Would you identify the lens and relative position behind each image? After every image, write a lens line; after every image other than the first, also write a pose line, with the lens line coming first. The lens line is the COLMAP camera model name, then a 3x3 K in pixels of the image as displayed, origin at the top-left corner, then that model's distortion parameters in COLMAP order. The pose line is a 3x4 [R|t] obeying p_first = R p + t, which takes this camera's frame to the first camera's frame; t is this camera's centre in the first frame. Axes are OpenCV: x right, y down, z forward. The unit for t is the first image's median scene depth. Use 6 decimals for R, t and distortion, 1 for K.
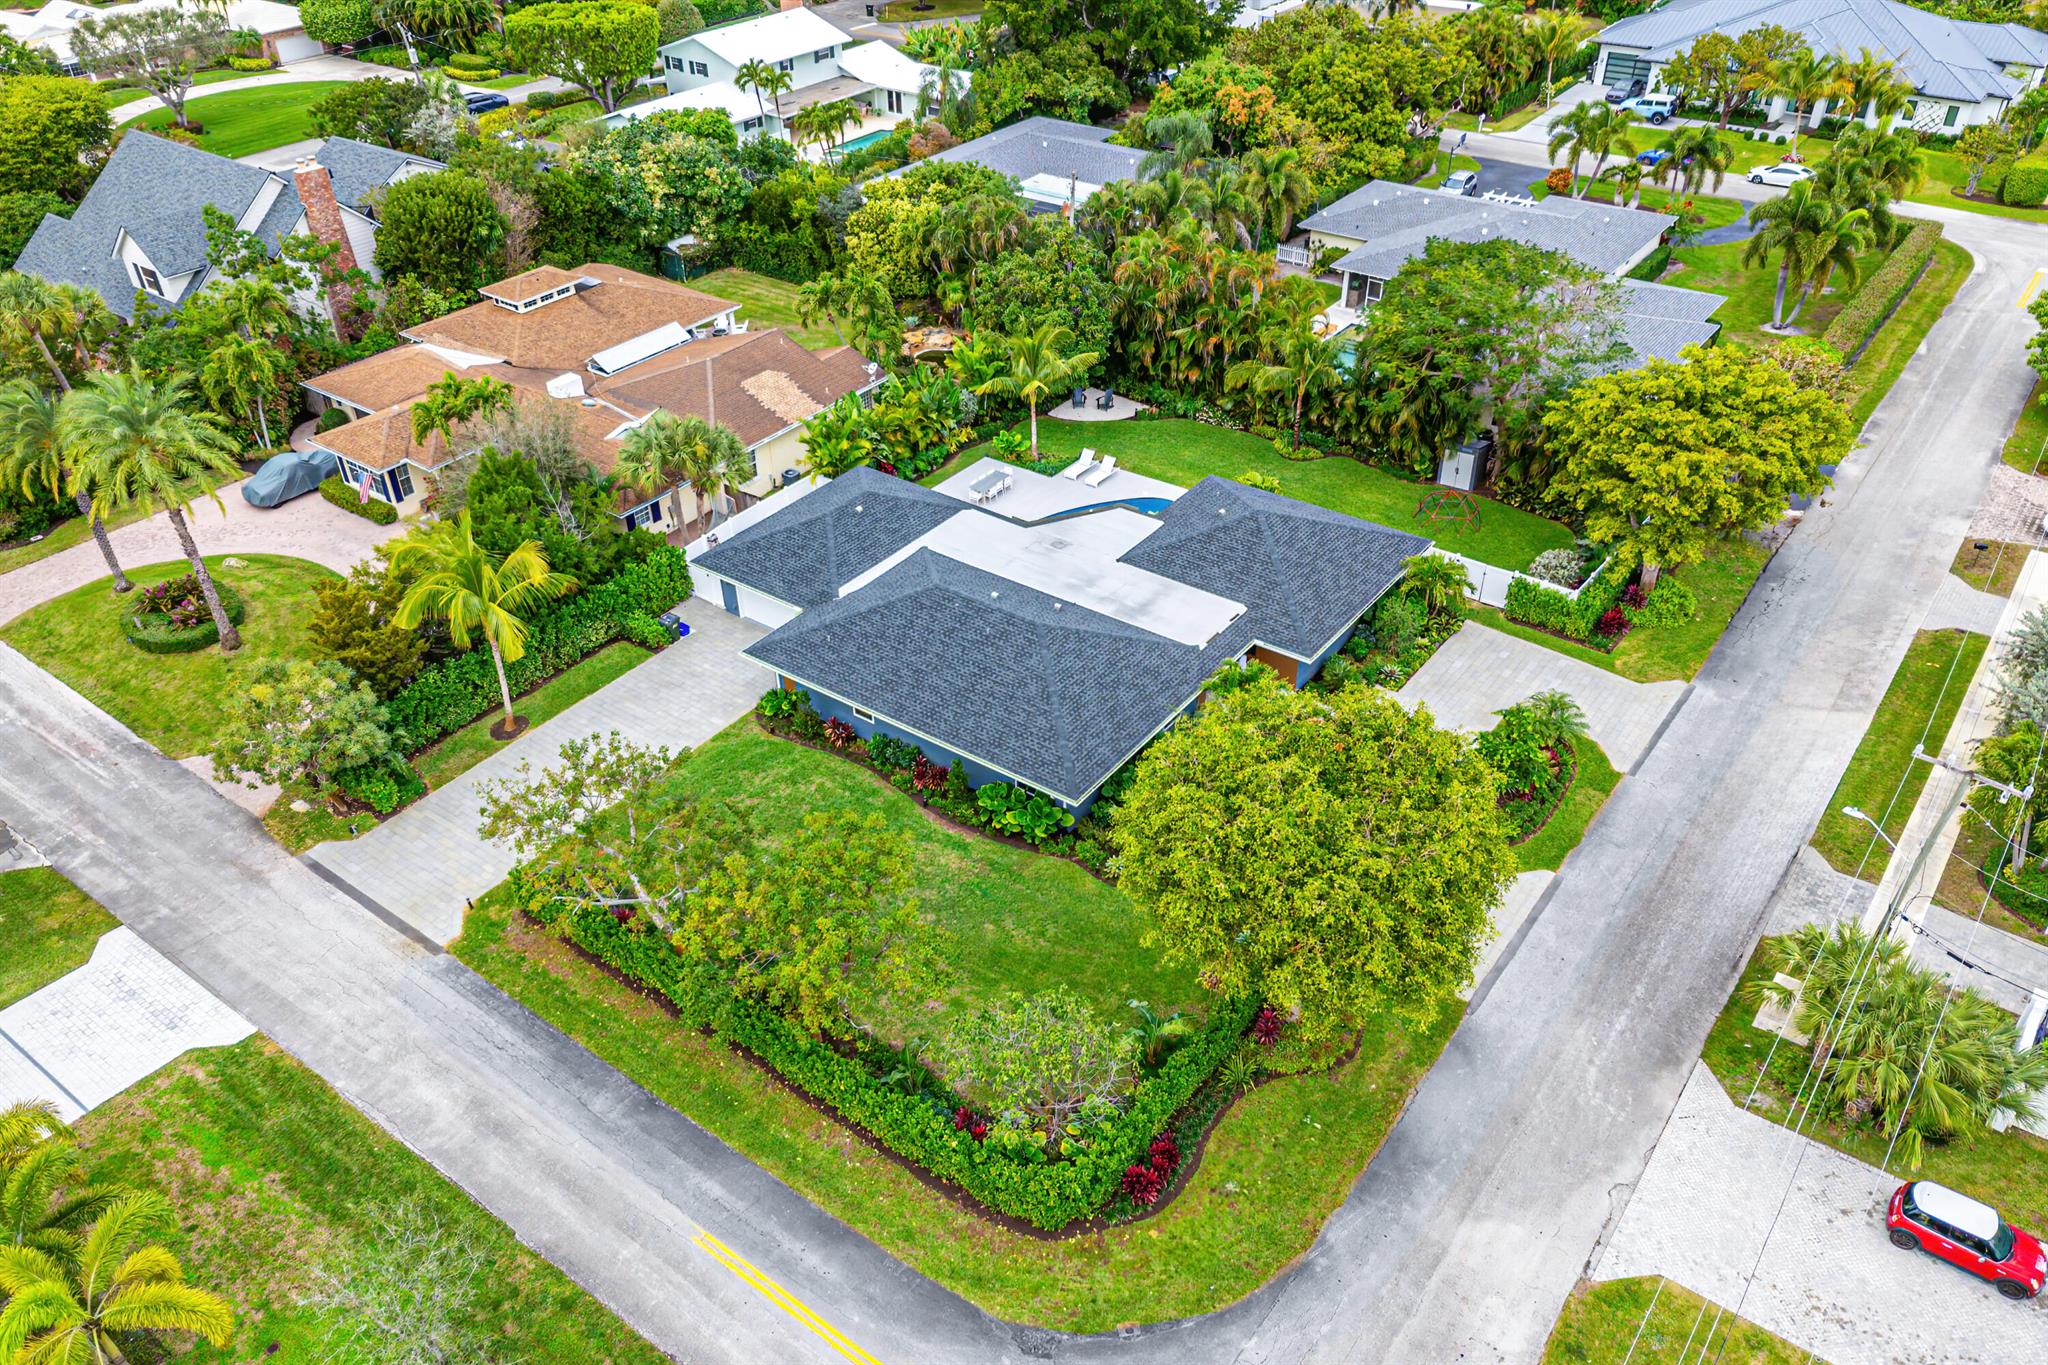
lens RADIAL K [[1423.5, 0, 1026.7], [0, 1423.5, 697.7], [0, 0, 1]] dist [0.068063, -0.030848]
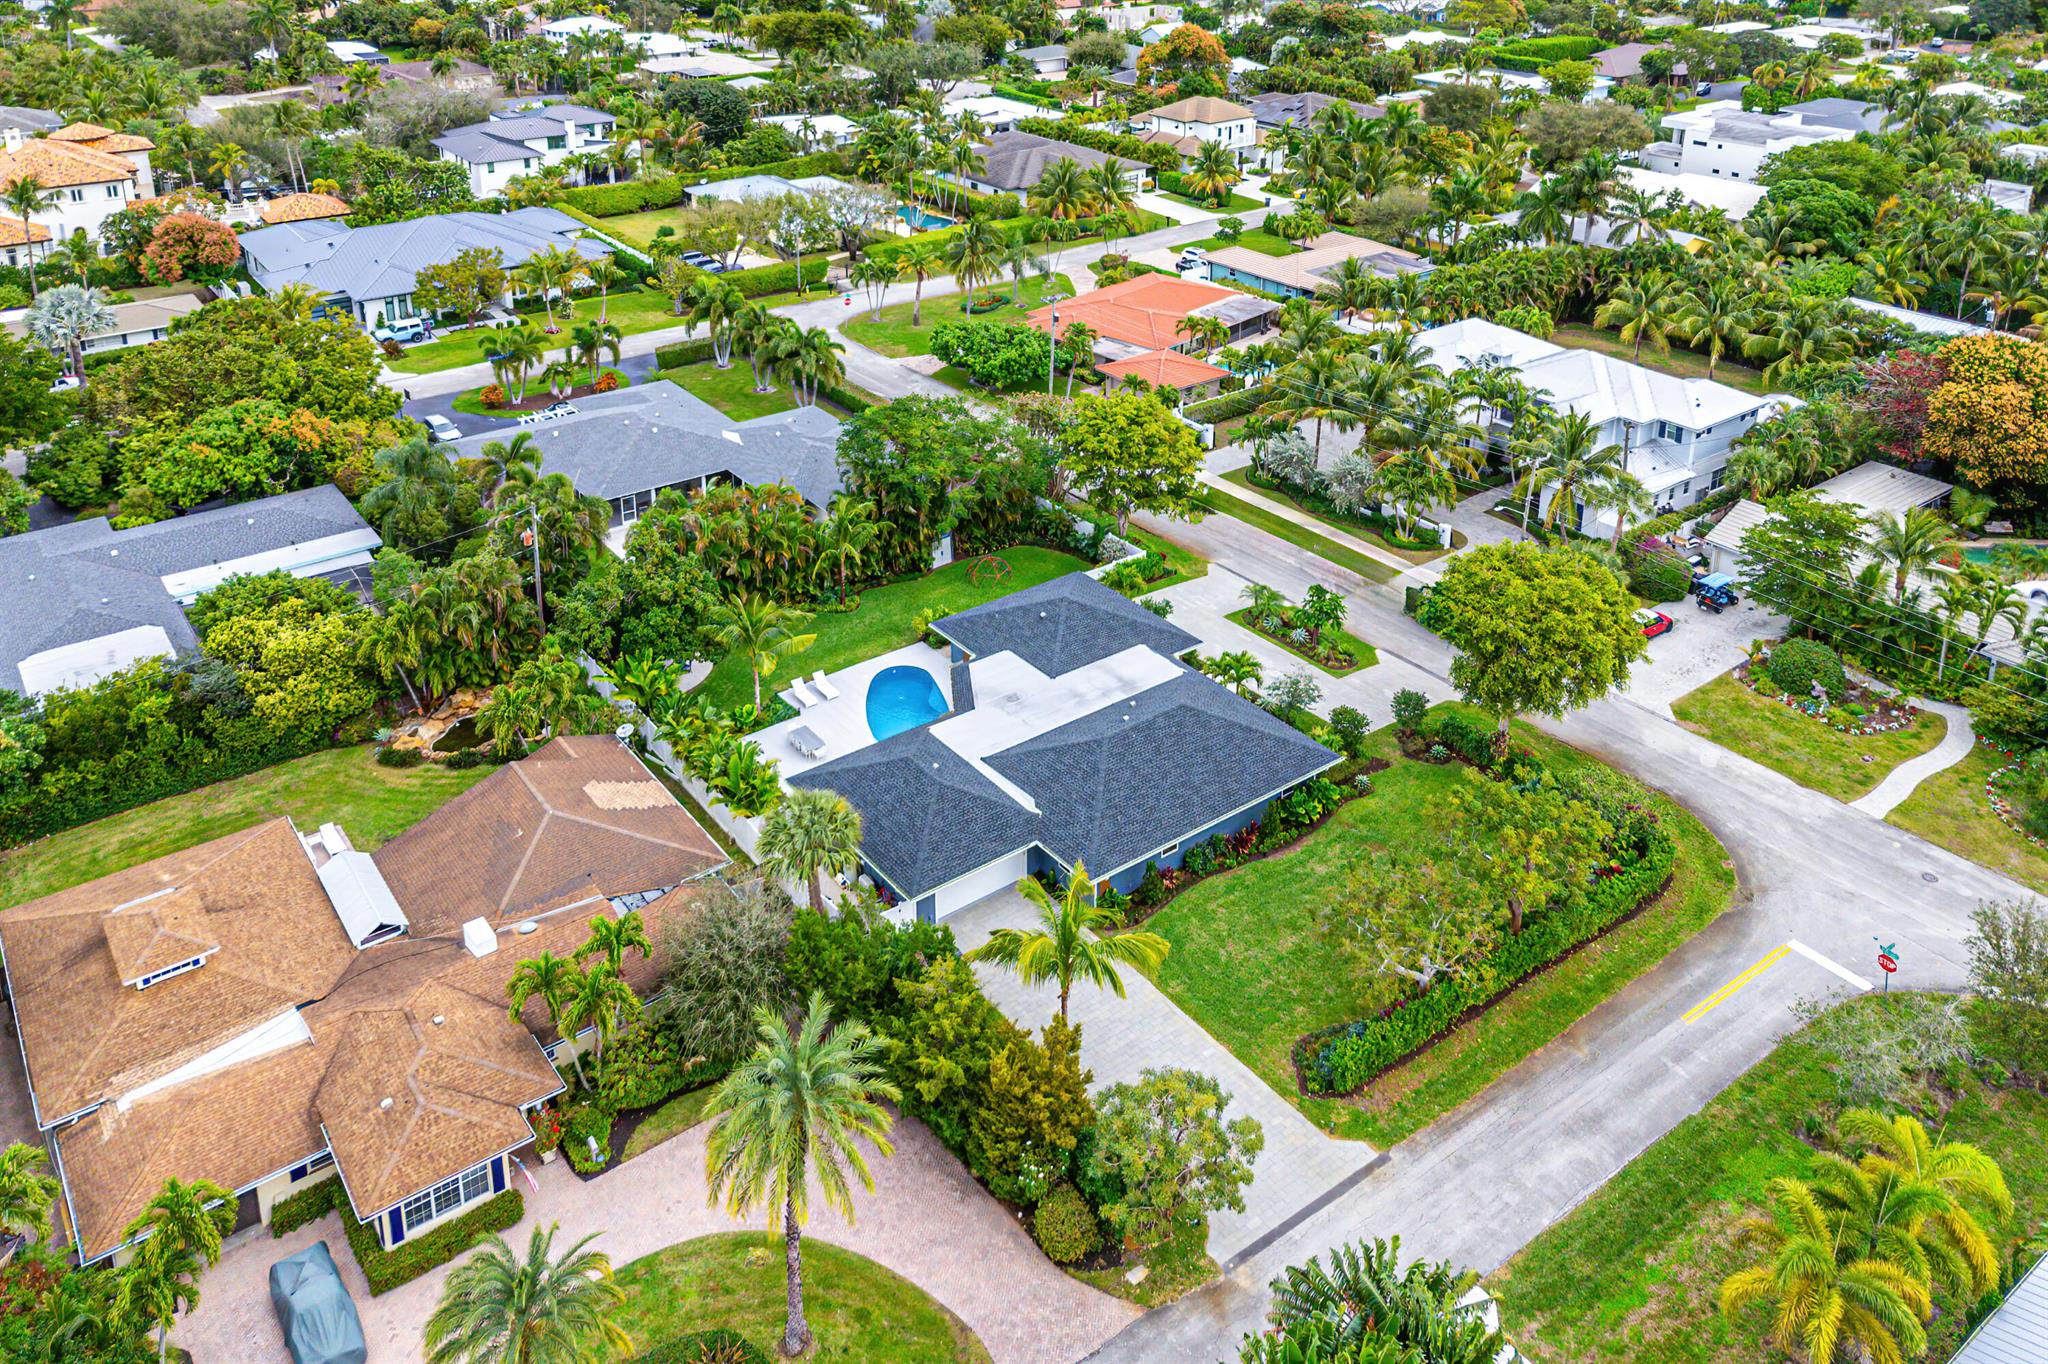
lens RADIAL K [[1423.5, 0, 1020.9], [0, 1423.5, 673.4], [0, 0, 1]] dist [0.068063, -0.030848]
pose [[0.303122, -0.473515, 0.826983, -0.773558], [0.574493, 0.783185, 0.237863, -0.331071], [-0.760313, 0.402994, 0.509431, 0.331525]]
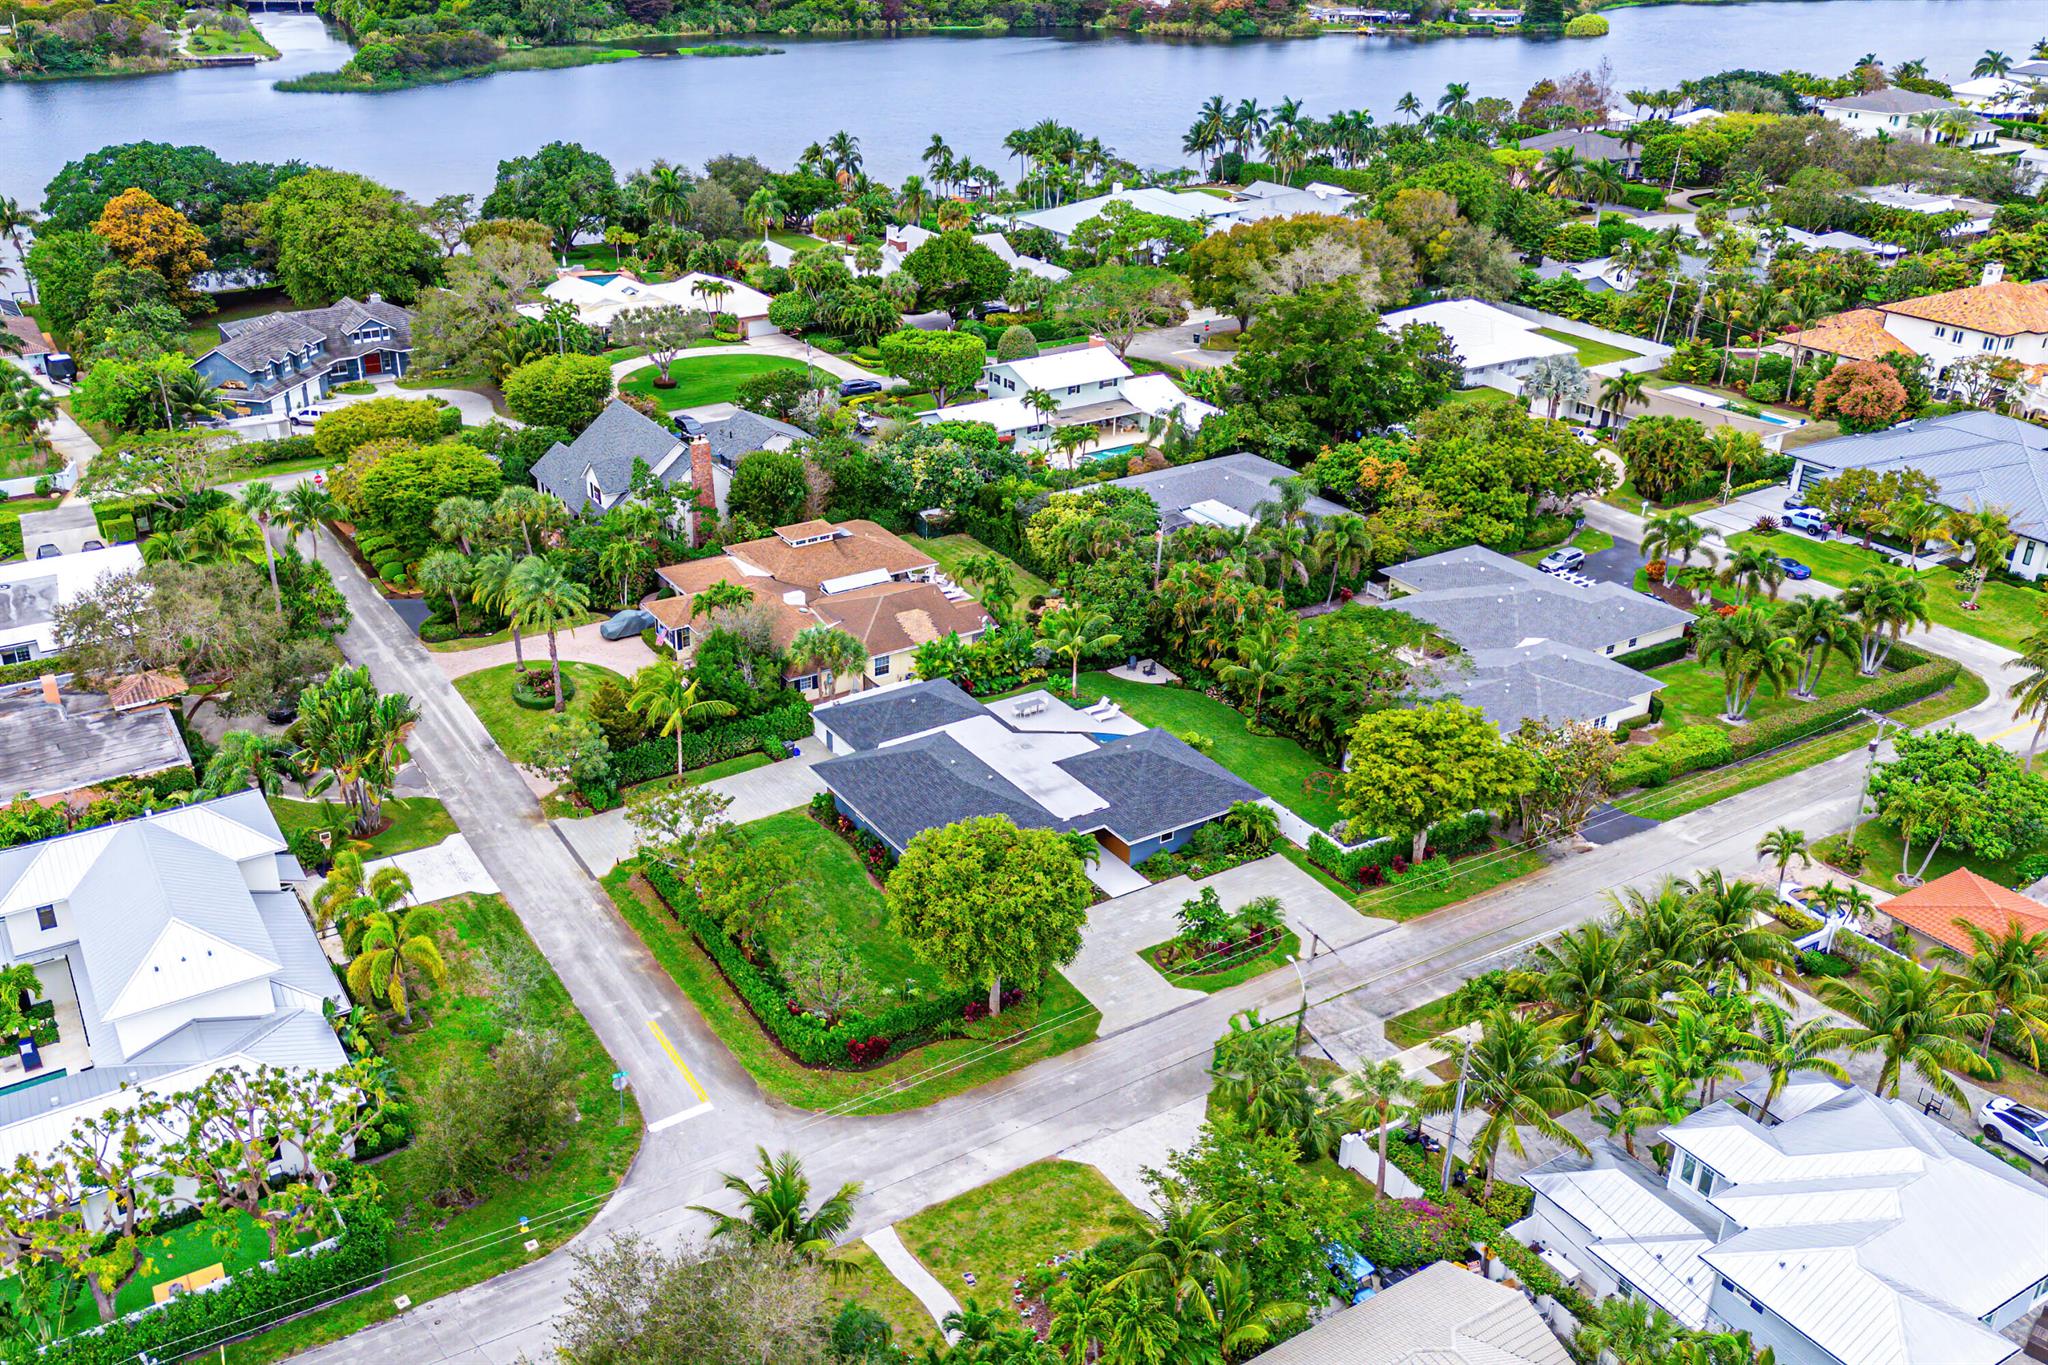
lens RADIAL K [[1628.4, 0, 1009.1], [0, 1628.4, 667.8], [0, 0, 1]] dist [0.095931, -0.004154]
pose [[0.935271, 0.180770, -0.304287, 0.448495], [-0.233559, 0.961189, -0.146856, 0.063686], [0.265931, 0.208419, 0.941192, -0.594299]]
